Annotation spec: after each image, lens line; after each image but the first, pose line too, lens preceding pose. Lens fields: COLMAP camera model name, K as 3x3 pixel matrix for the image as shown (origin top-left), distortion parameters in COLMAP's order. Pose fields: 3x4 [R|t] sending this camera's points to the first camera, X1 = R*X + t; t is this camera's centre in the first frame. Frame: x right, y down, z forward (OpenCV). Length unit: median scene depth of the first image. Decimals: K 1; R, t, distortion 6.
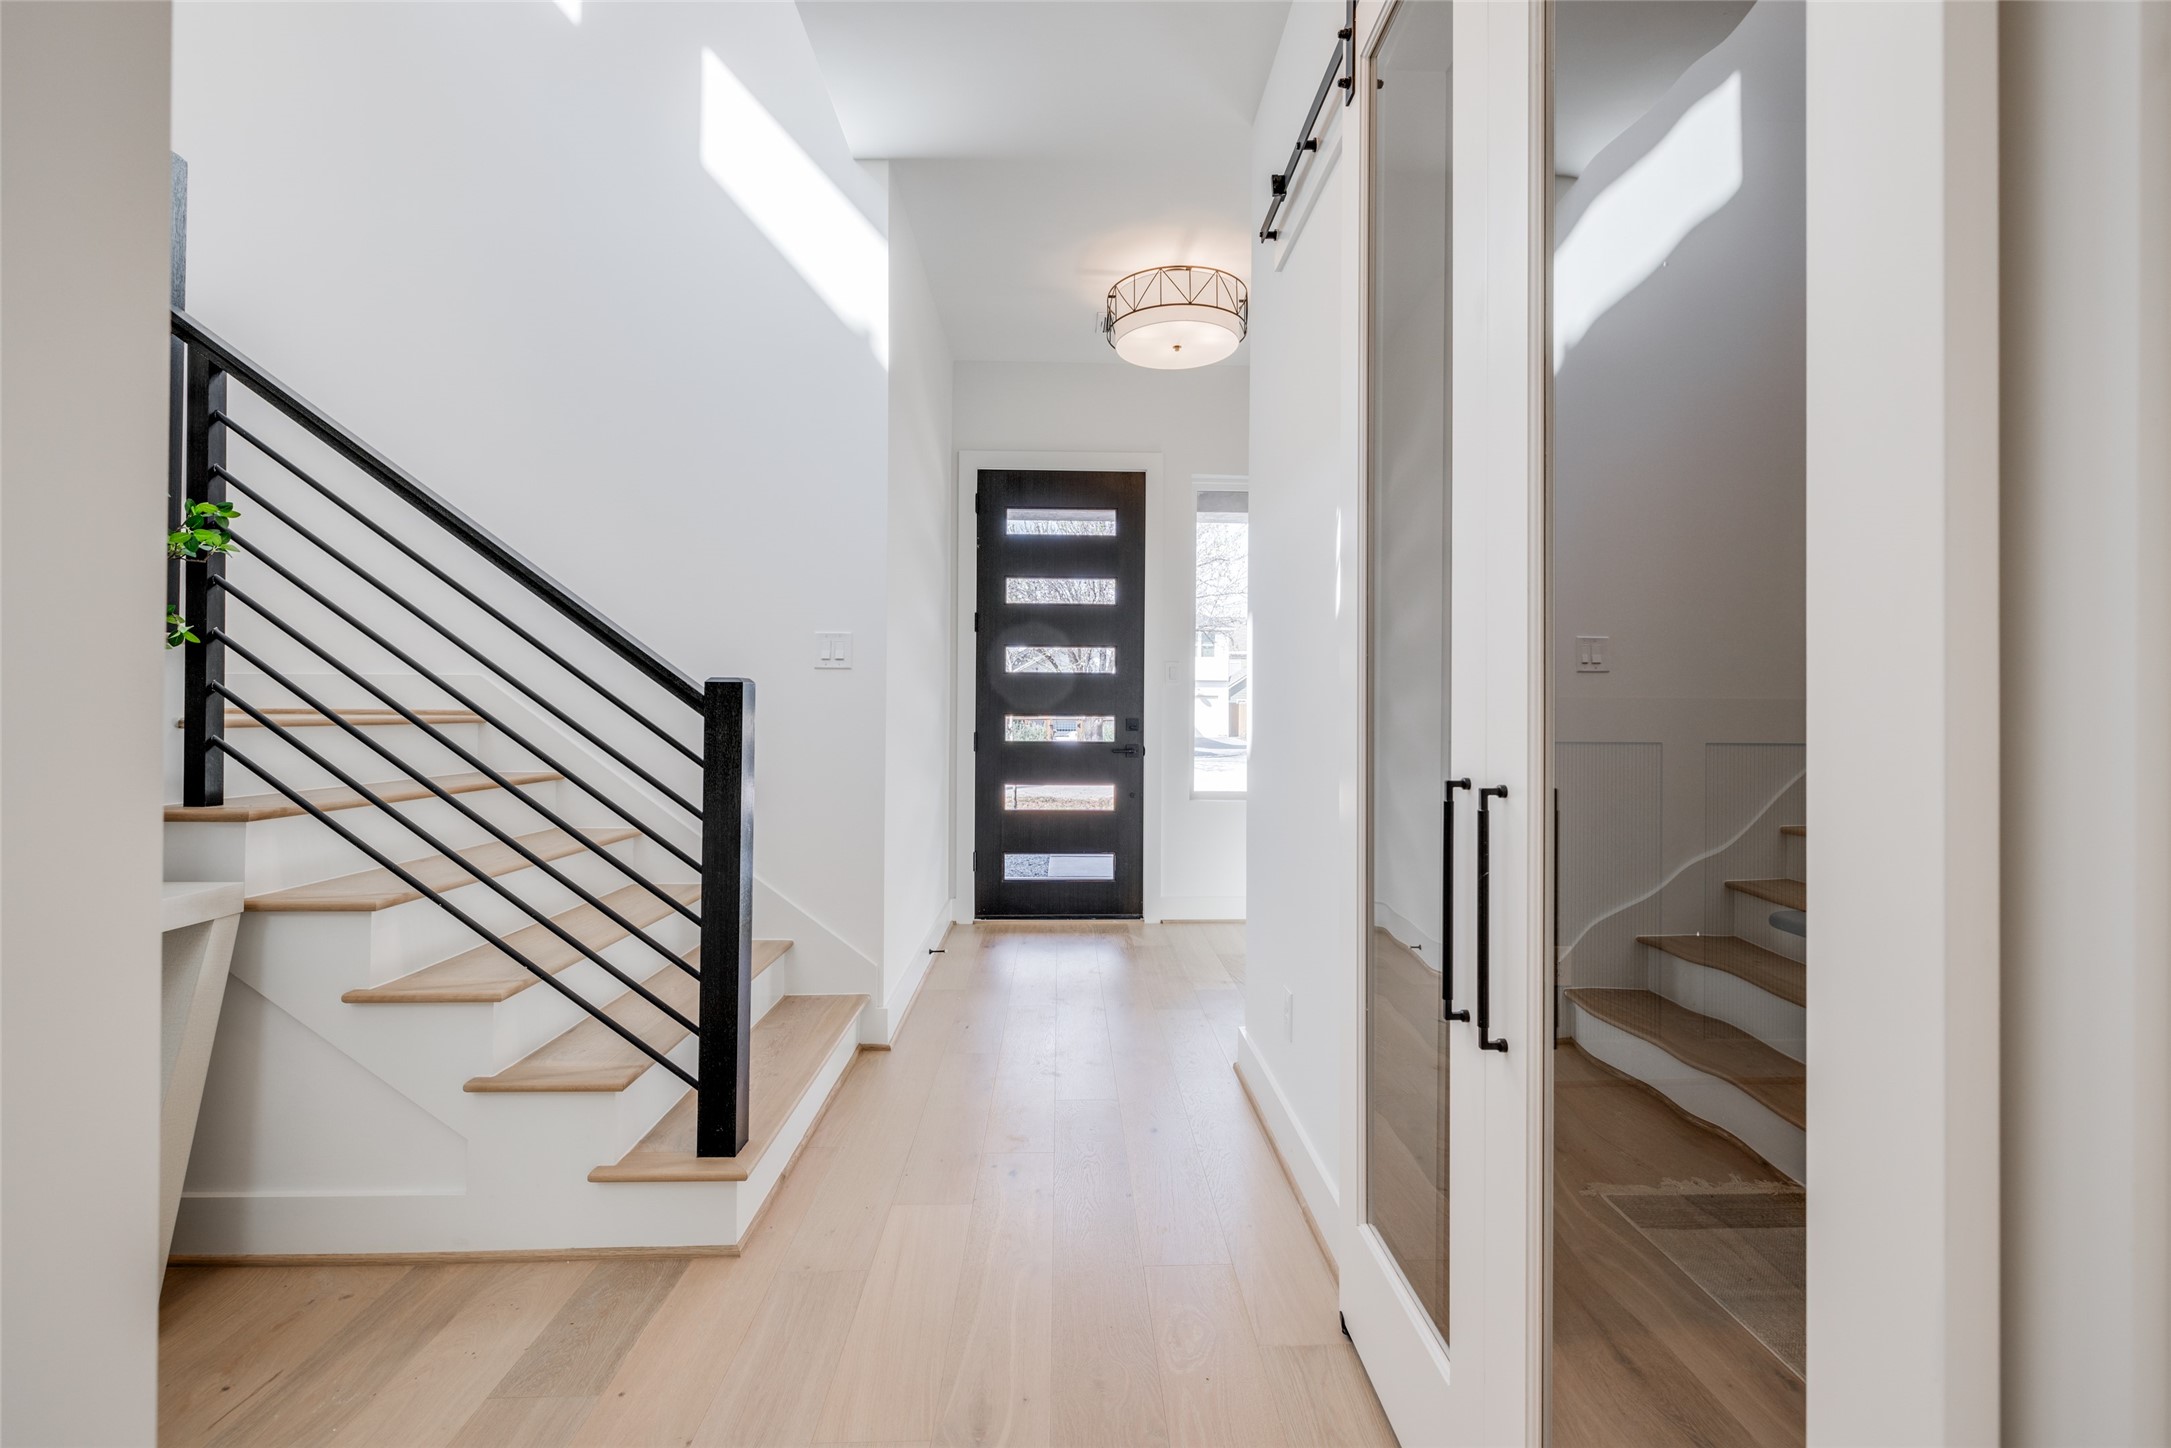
lens RADIAL K [[910.6, 0, 1086.3], [0, 910.6, 717.5], [0, 0, 1]] dist [-0.000734, -0.000256]
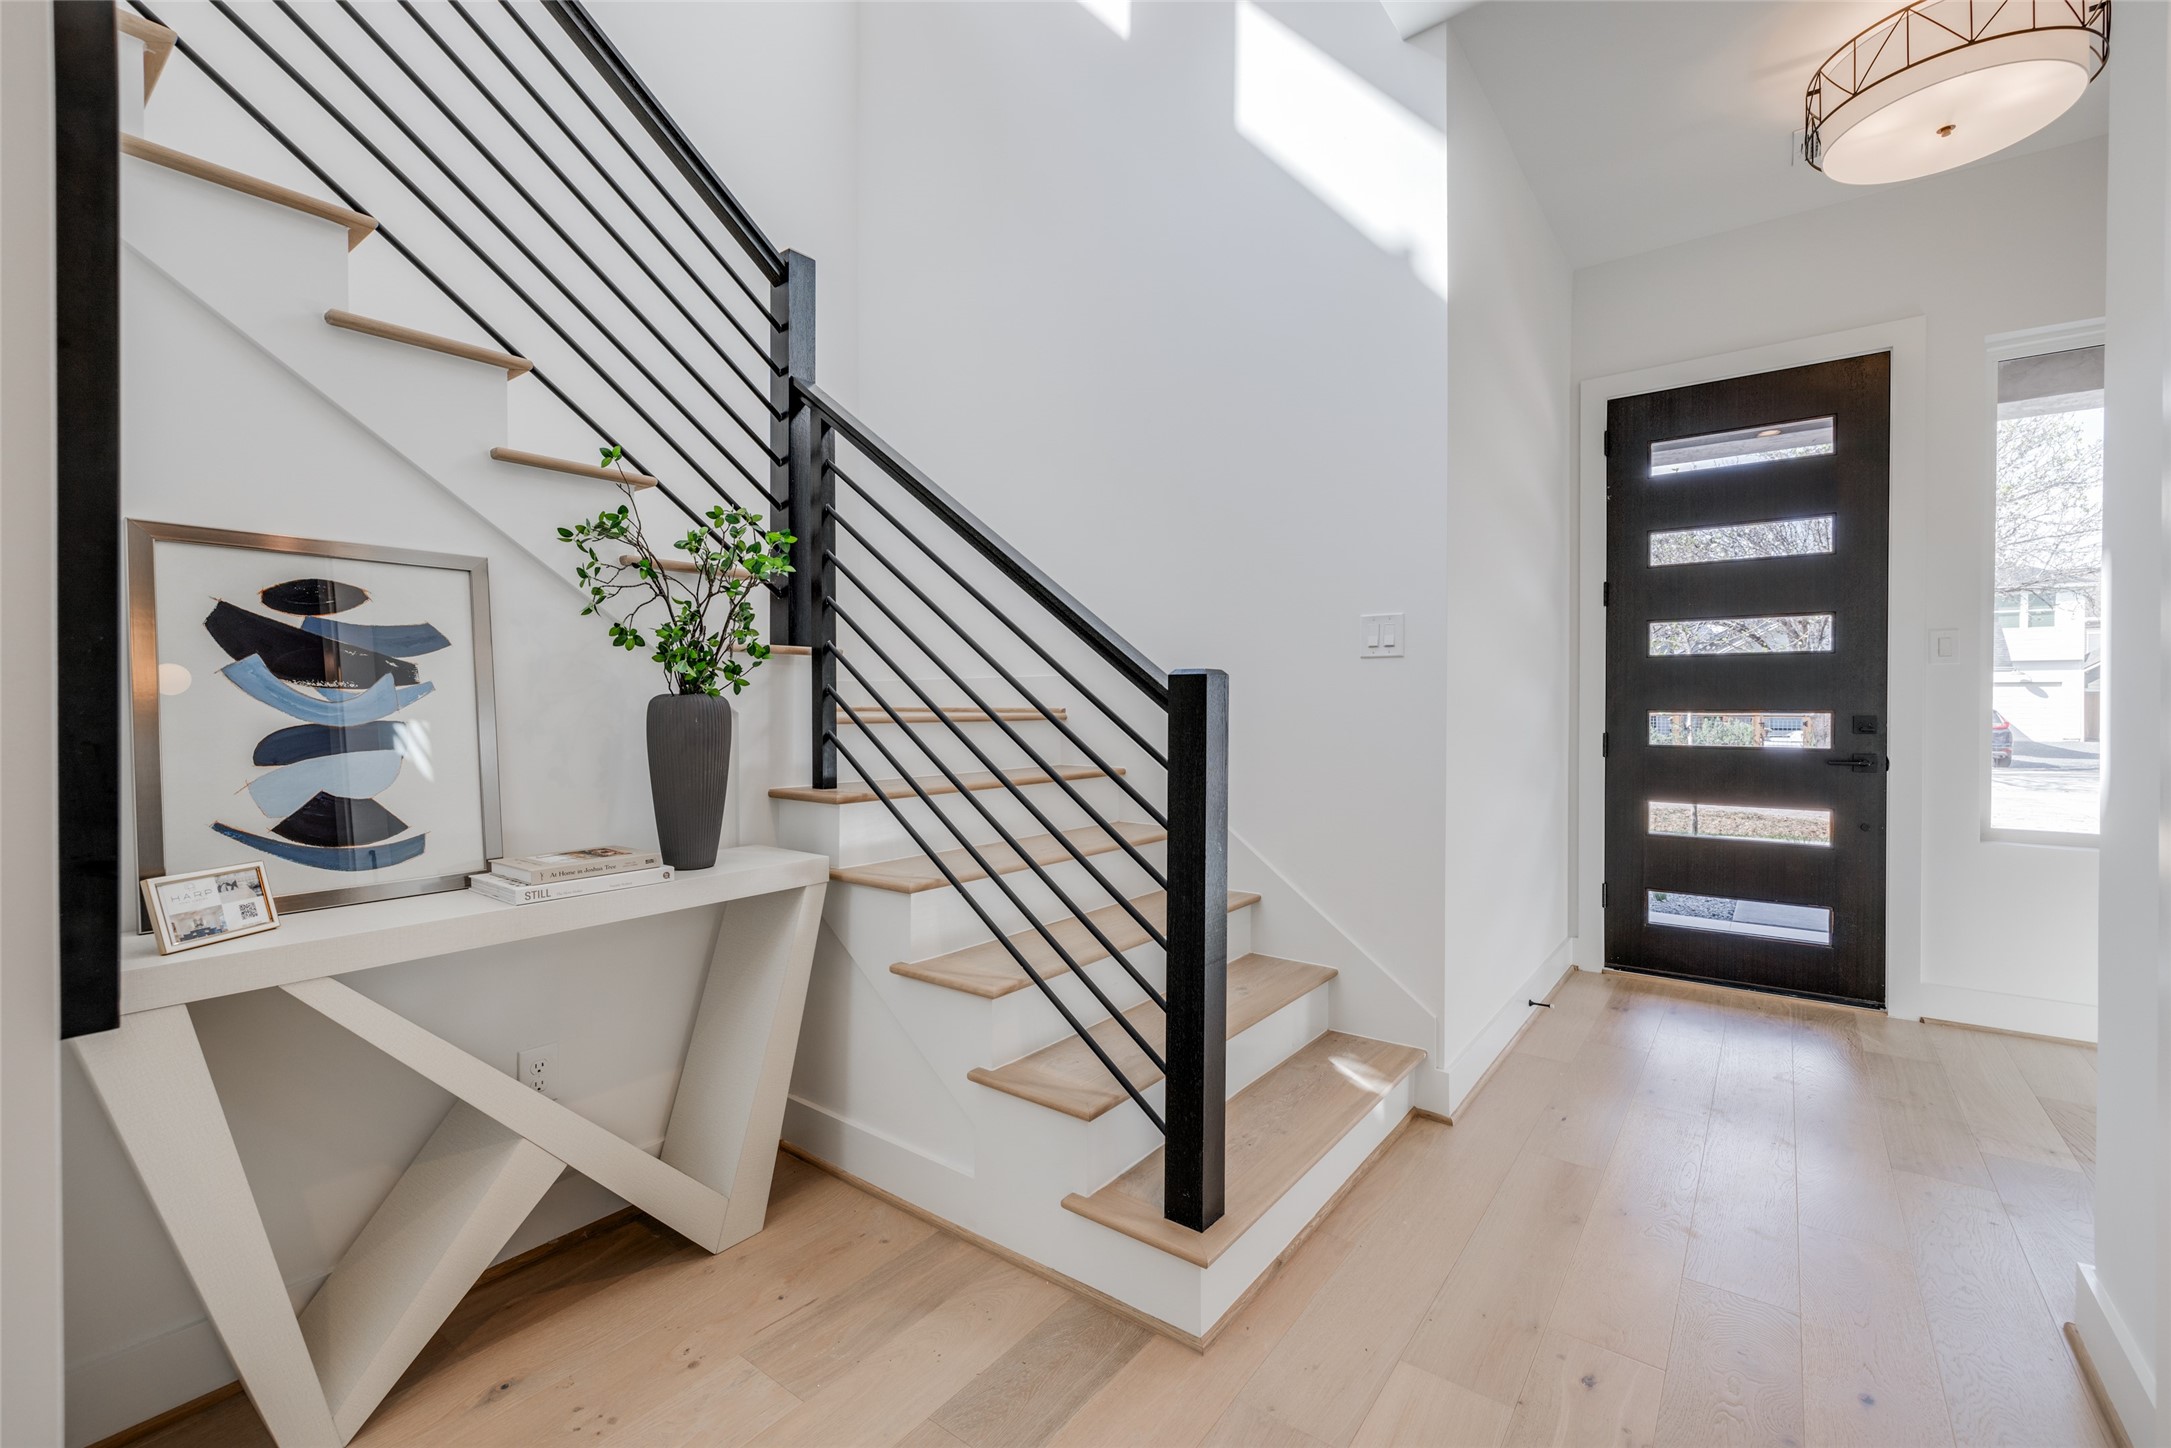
lens RADIAL K [[910.6, 0, 1086.3], [0, 910.6, 717.5], [0, 0, 1]] dist [-0.000734, -0.000256]
pose [[0.780113, 0.001832, -0.625636, 0.042463], [0.000774, 0.999992, 0.003893, -0.001371], [0.625638, -0.003521, 0.780106, 0.188422]]
